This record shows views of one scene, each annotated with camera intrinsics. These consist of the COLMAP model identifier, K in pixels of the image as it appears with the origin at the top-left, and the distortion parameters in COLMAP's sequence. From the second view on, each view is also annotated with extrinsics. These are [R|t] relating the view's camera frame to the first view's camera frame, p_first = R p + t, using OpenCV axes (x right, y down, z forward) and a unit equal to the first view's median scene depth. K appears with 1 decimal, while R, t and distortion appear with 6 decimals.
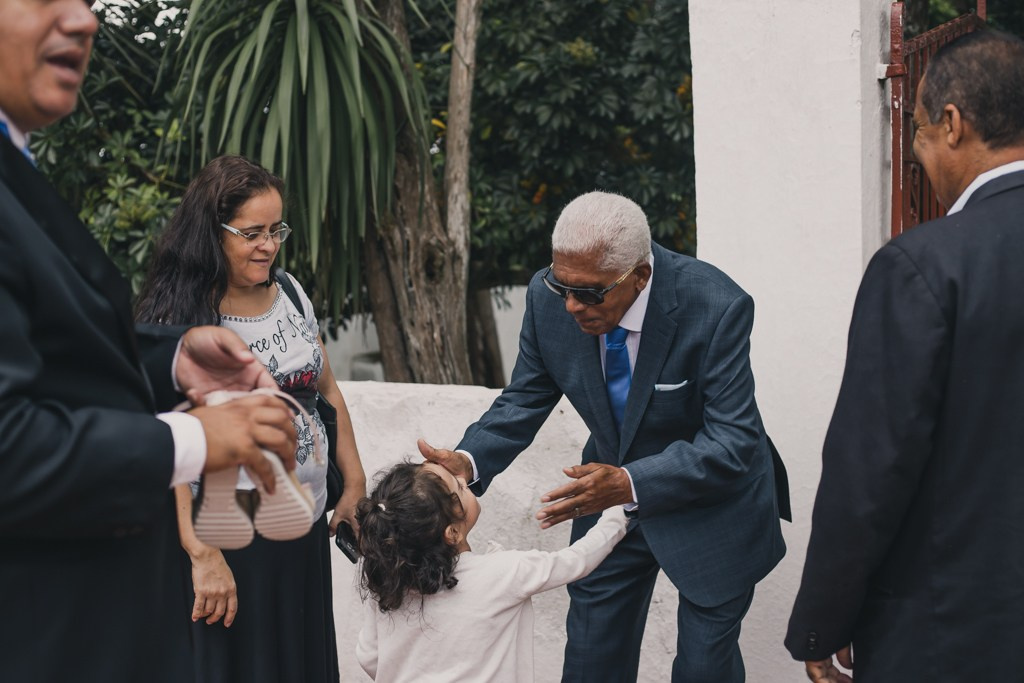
lens RADIAL K [[1510.0, 0, 511.3], [0, 1510.0, 330.5], [0, 0, 1]] dist [-0.101901, -0.093281]
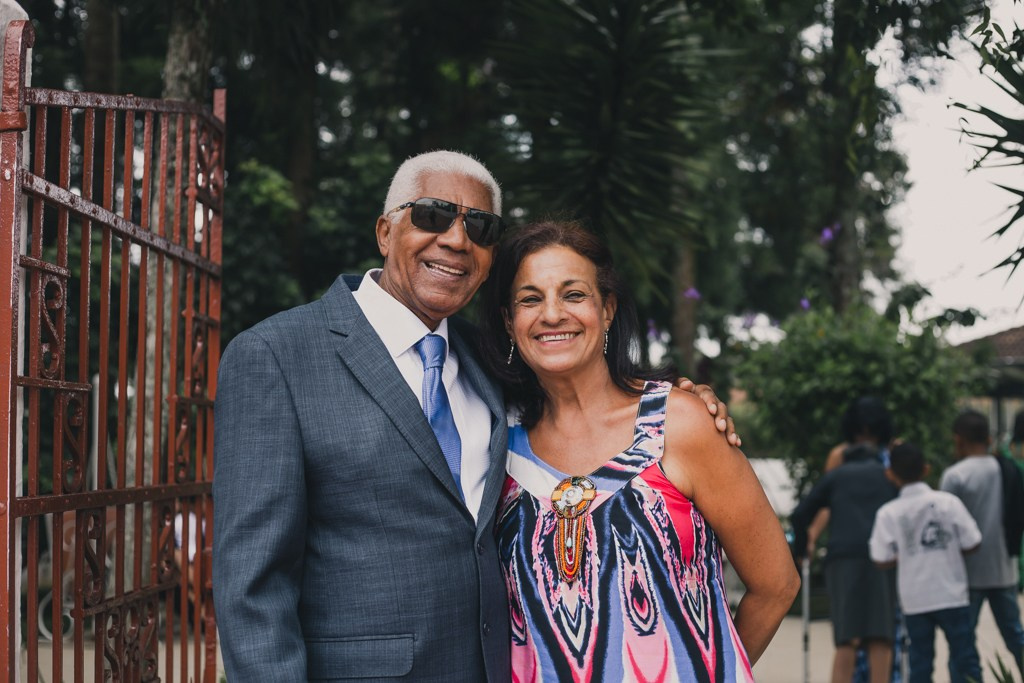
lens RADIAL K [[1510.0, 0, 511.3], [0, 1510.0, 330.5], [0, 0, 1]] dist [-0.101901, -0.093281]
pose [[0.920774, 0.042236, 0.387804, 0.210662], [0.014011, 0.989899, -0.141077, 0.007037], [-0.389846, 0.135334, 0.910881, 0.346460]]
